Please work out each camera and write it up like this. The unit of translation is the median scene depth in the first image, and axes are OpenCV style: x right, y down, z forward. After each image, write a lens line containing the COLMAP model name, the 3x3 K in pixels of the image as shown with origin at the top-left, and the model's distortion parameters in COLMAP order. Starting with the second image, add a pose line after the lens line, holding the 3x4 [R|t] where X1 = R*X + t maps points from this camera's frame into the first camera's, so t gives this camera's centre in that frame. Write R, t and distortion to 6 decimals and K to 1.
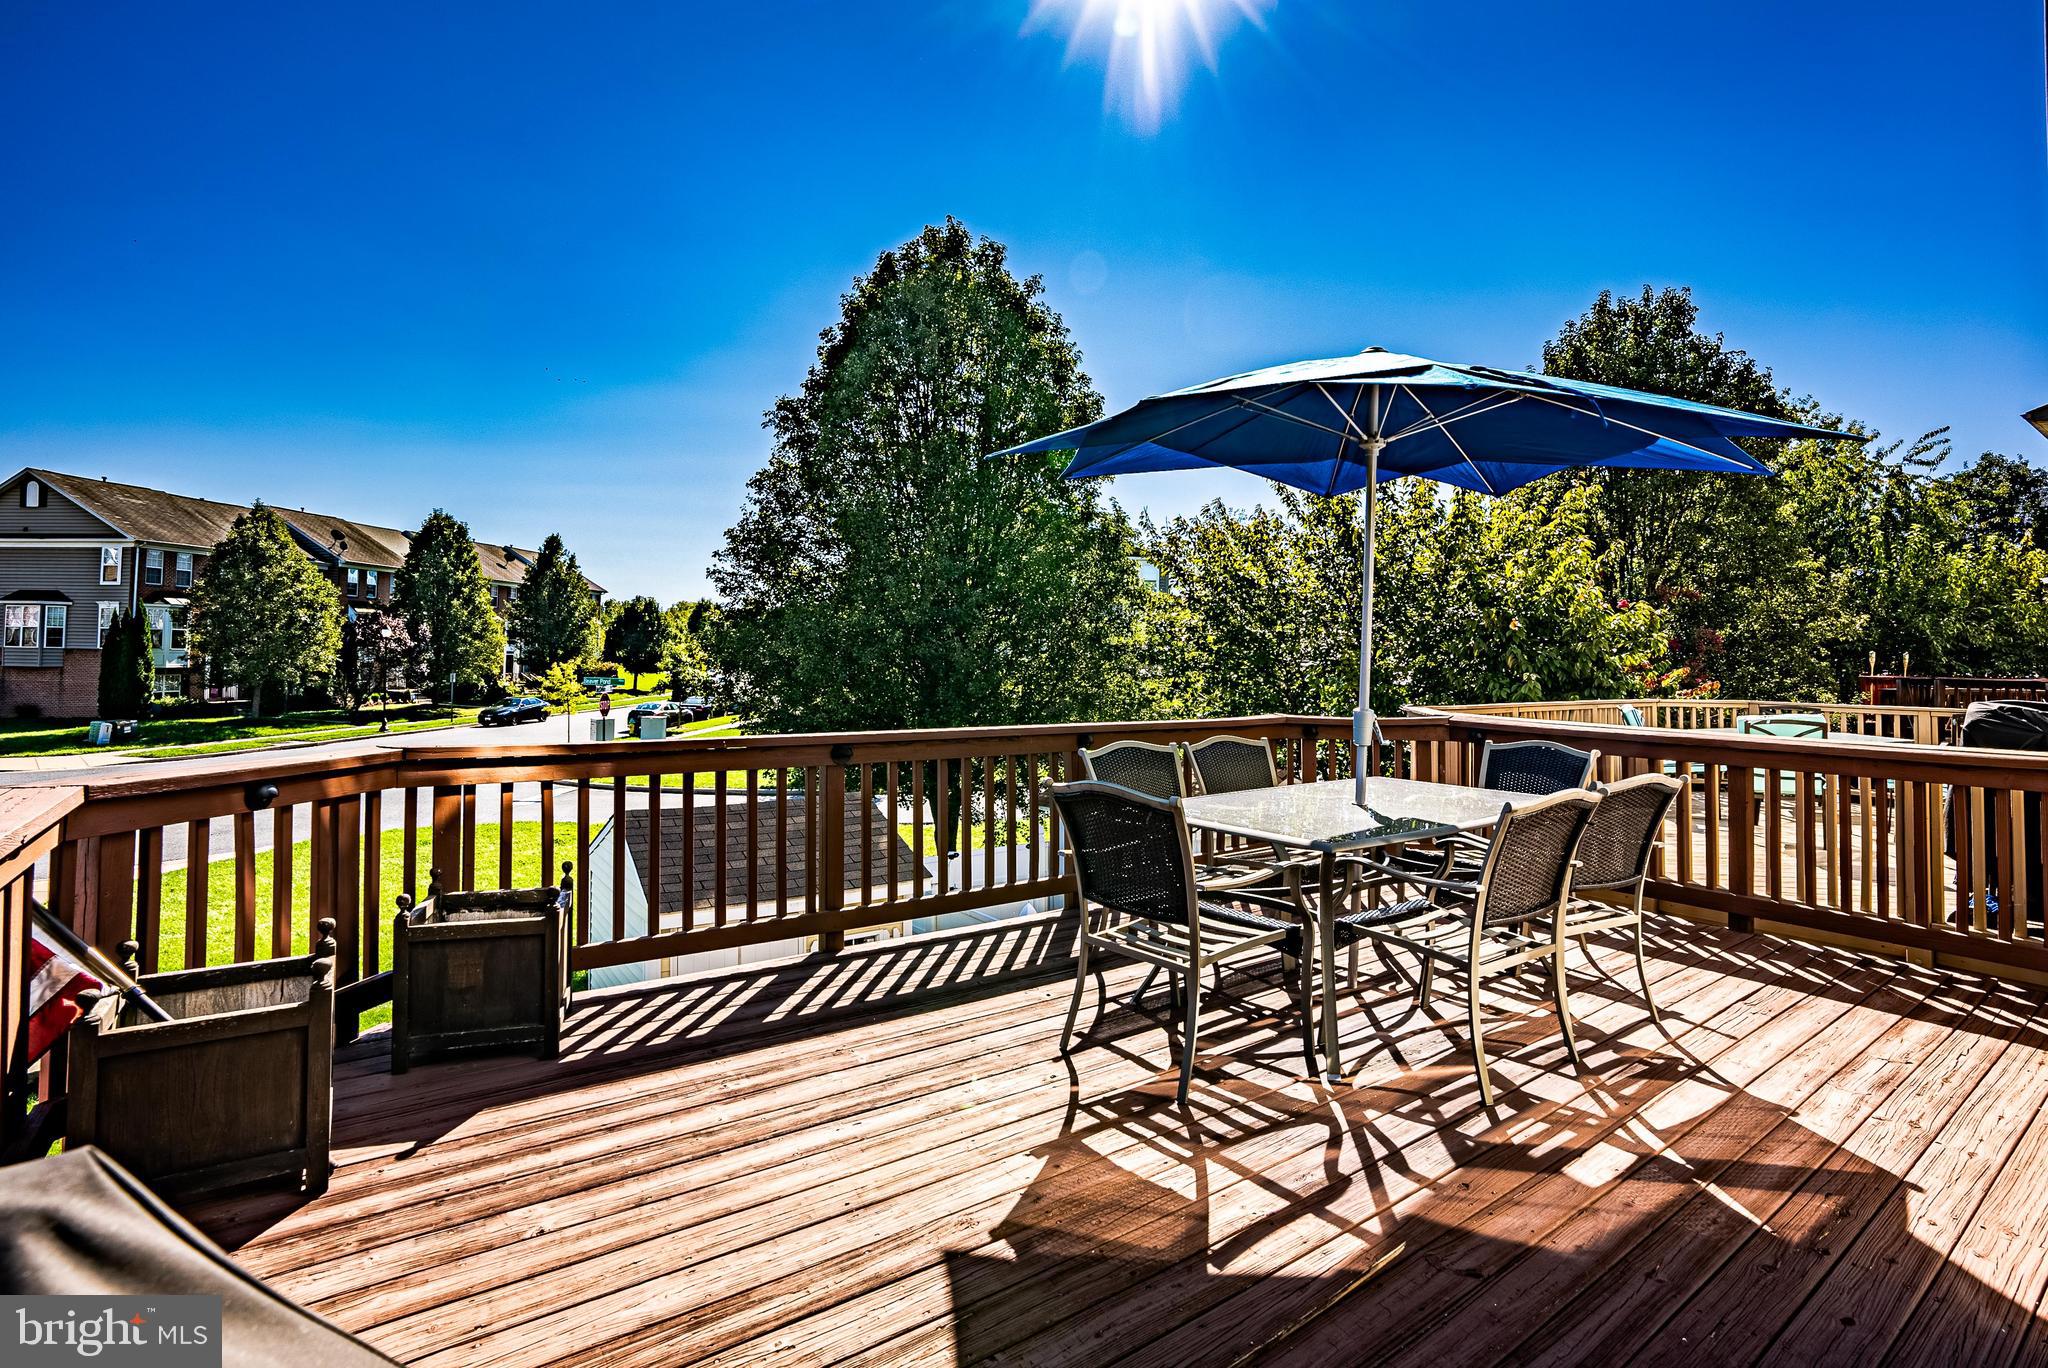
lens RADIAL K [[977.4, 0, 1024.0], [0, 977.4, 684.0], [0, 0, 1]] dist [-0.071139, 0.029188]
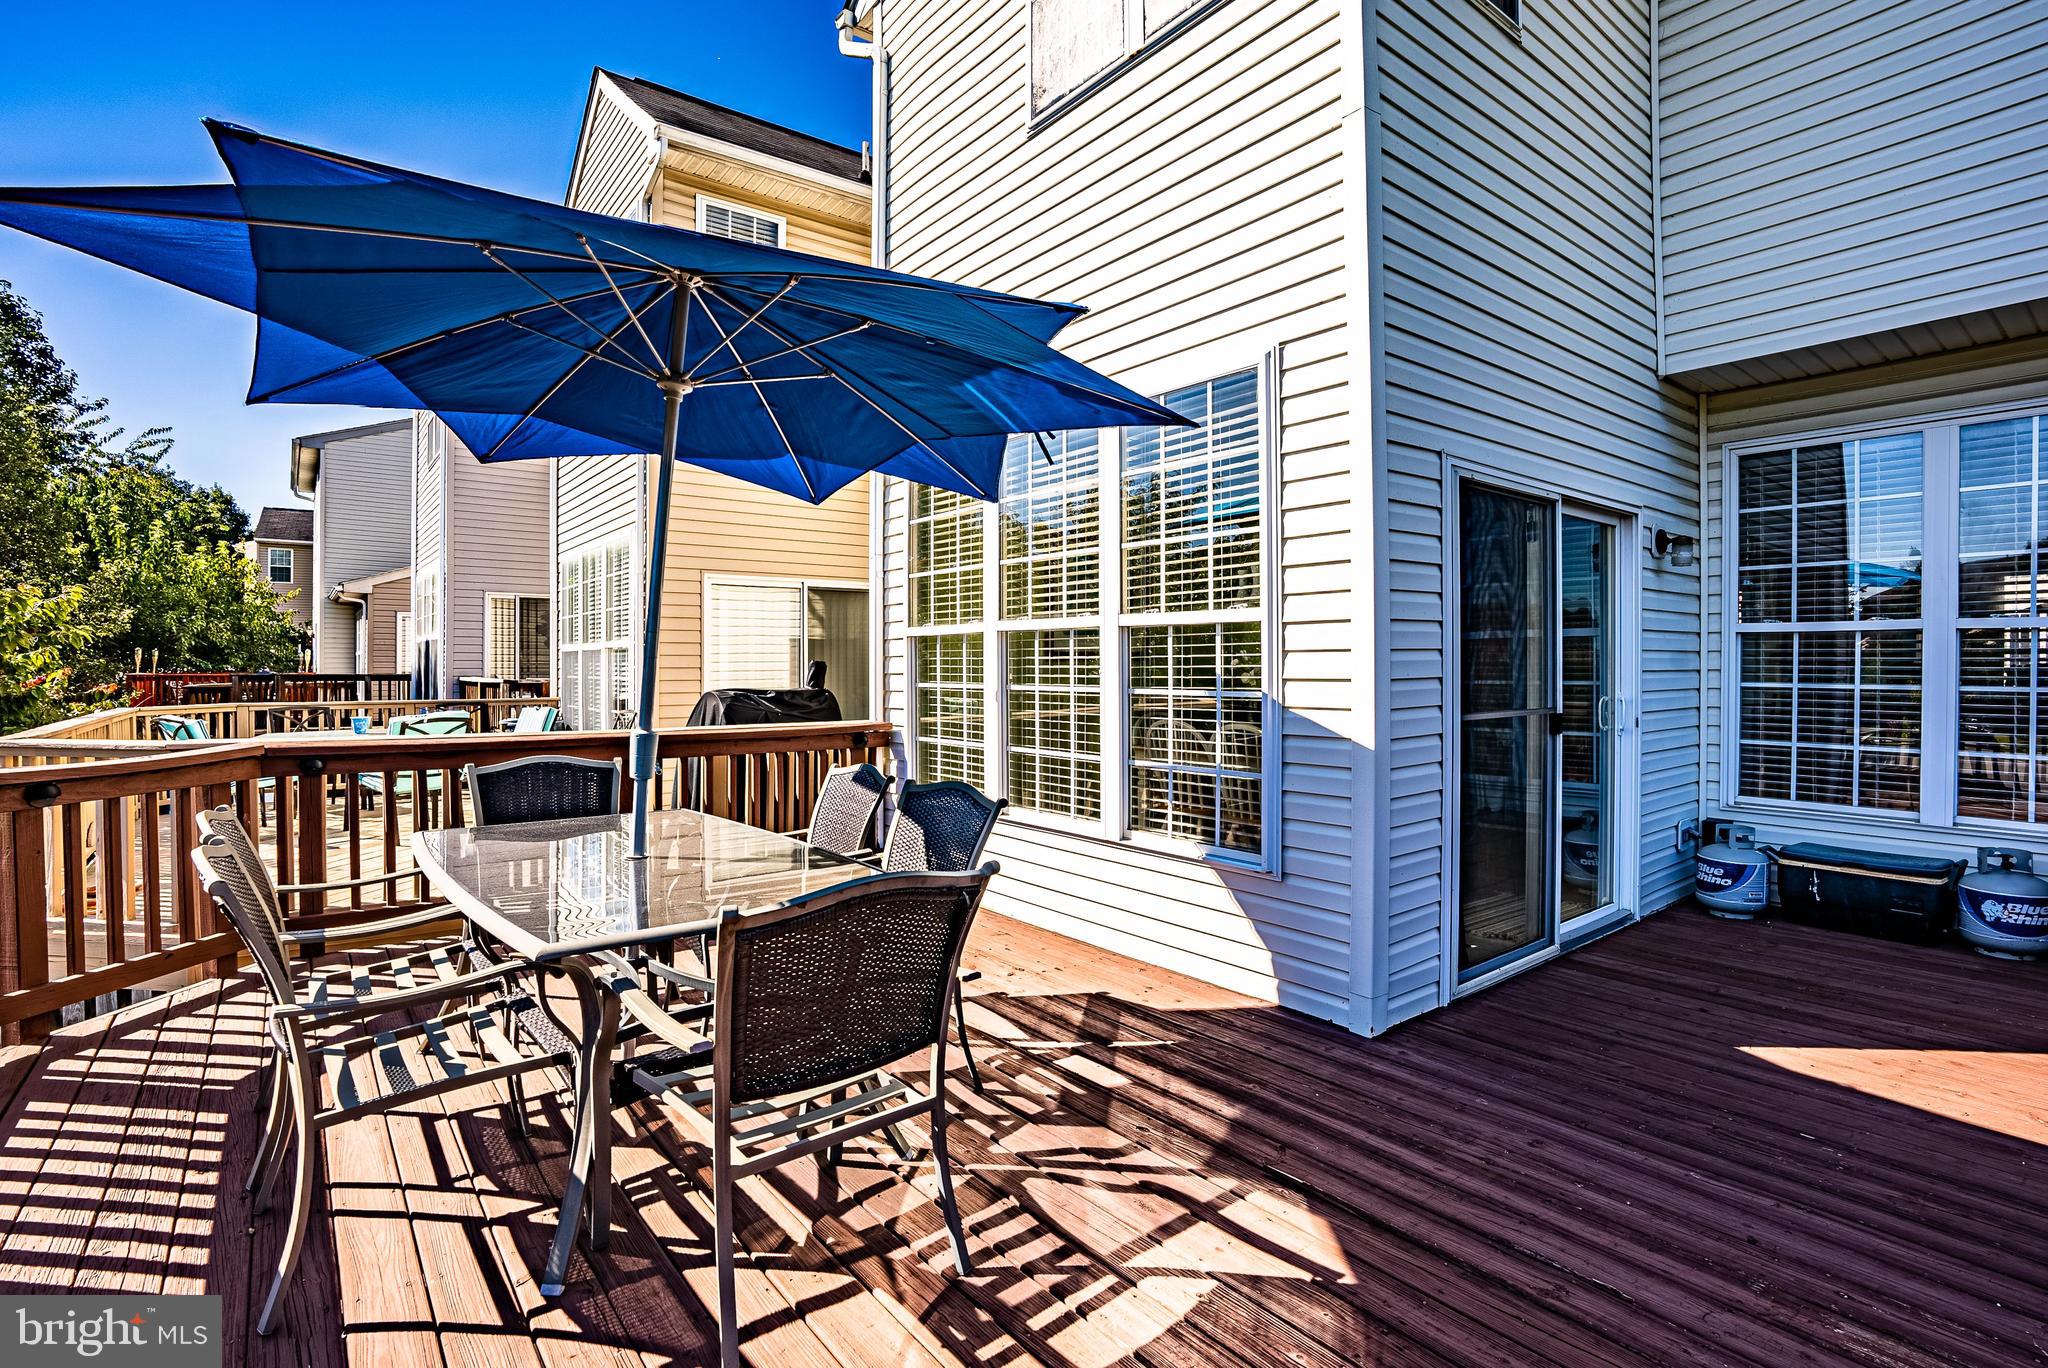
lens RADIAL K [[977.4, 0, 1024.0], [0, 977.4, 684.0], [0, 0, 1]] dist [-0.071139, 0.029188]
pose [[-0.011769, -0.039819, 0.999138, -0.477994], [0.036115, 0.998538, 0.040221, -0.034650], [-0.999278, 0.036557, -0.010314, 0.834235]]
